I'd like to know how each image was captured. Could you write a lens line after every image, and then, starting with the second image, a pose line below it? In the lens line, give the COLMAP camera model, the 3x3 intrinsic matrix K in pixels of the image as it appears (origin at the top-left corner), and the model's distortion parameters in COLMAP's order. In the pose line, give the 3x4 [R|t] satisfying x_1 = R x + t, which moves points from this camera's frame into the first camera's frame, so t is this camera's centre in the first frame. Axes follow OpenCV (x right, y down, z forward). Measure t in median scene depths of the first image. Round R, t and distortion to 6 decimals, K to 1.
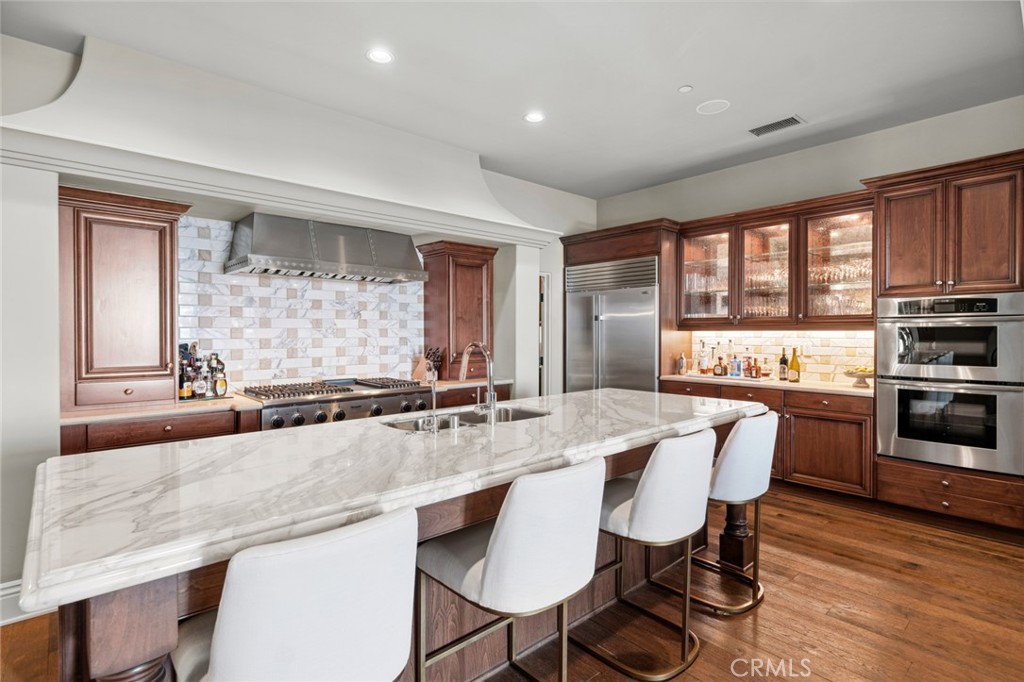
lens RADIAL K [[498.7, 0, 512.0], [0, 498.7, 341.0], [0, 0, 1]] dist [0.001656, 0.000383]
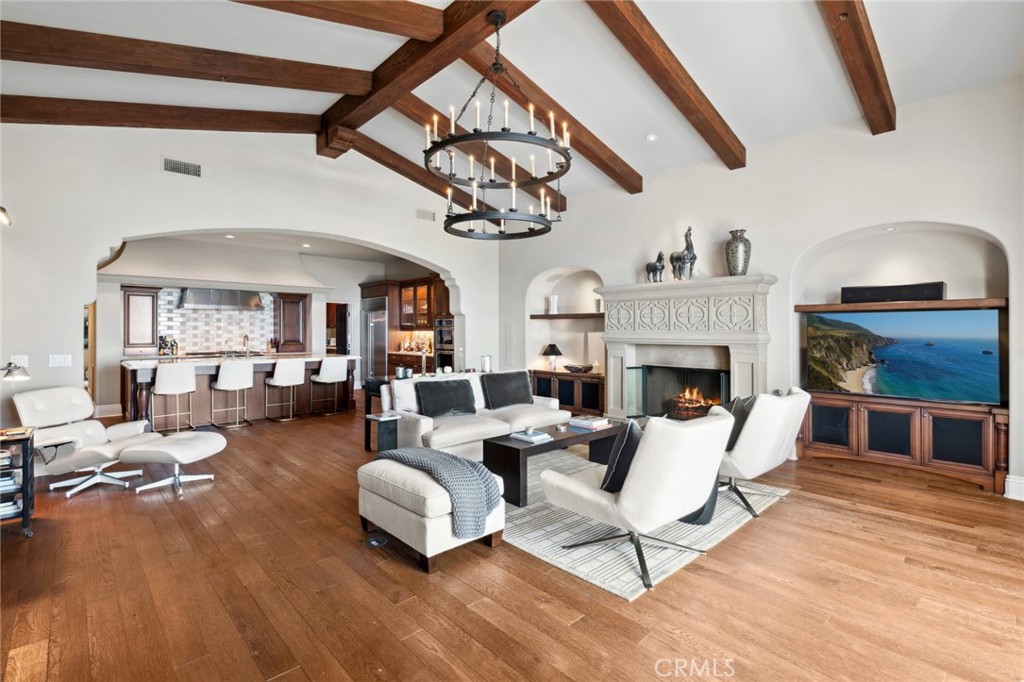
lens RADIAL K [[475.8, 0, 512.0], [0, 475.8, 341.0], [0, 0, 1]] dist [-0.000724, -0.000160]
pose [[0.999940, 0.001164, 0.010902, 1.048536], [-0.001193, 0.999996, 0.002707, 0.021407], [-0.010899, -0.002720, 0.999937, -1.382083]]
